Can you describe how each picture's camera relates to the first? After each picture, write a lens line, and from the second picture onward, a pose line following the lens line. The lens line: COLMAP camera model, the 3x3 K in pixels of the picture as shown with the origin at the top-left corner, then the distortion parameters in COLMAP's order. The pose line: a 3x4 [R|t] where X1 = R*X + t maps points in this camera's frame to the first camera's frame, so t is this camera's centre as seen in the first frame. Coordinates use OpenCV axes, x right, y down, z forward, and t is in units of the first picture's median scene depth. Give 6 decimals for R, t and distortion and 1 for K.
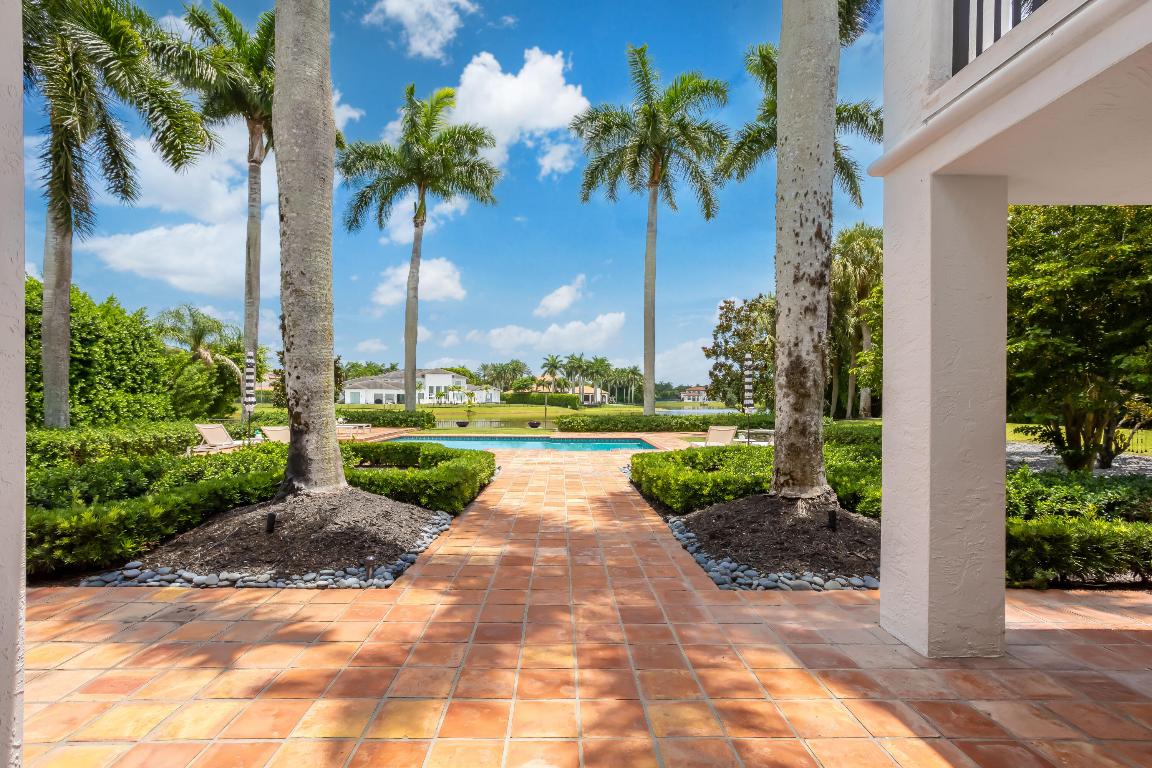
lens RADIAL K [[1130.5, 0, 576.0], [0, 1130.5, 384.0], [0, 0, 1]] dist [-0.007957, -0.000776]
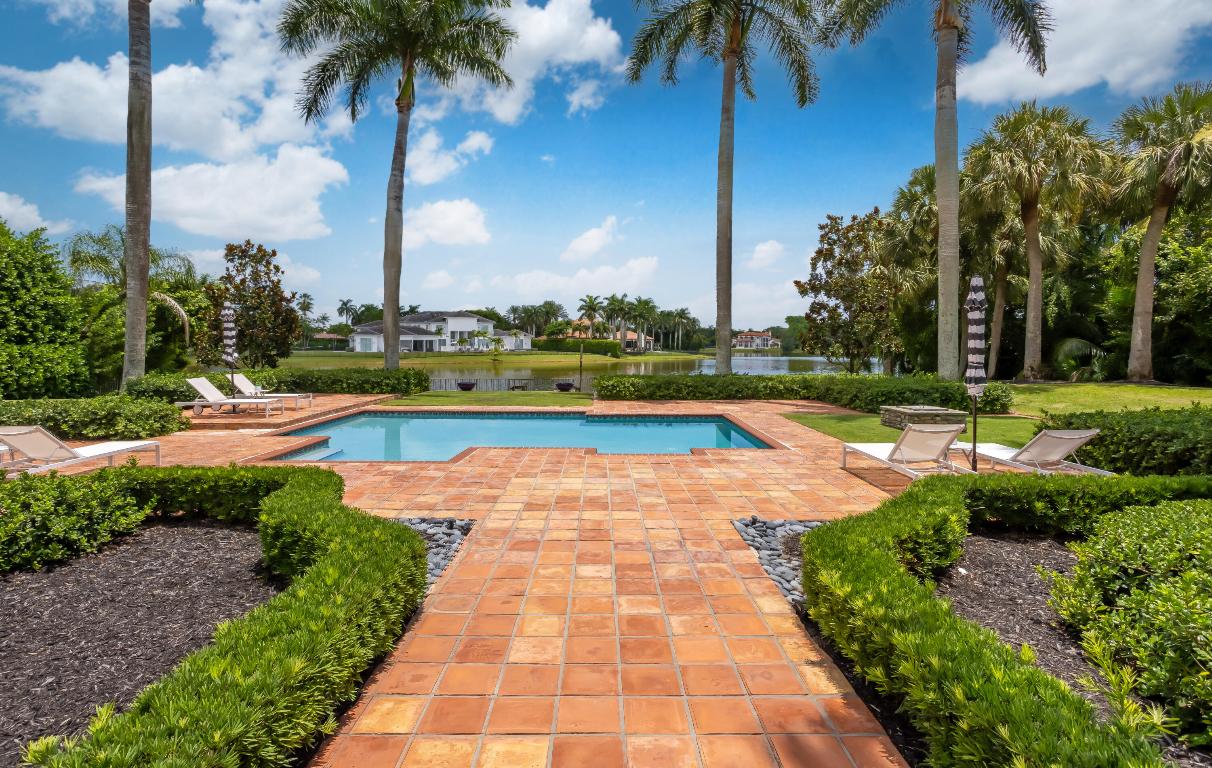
lens RADIAL K [[1123.1, 0, 606.0], [0, 1123.1, 384.0], [0, 0, 1]] dist [-0.039260, -0.005949]
pose [[0.999997, 0.000871, 0.002128, -0.010657], [-0.000973, 0.998841, 0.048125, -0.000775], [-0.002084, -0.048127, 0.998839, 0.252567]]
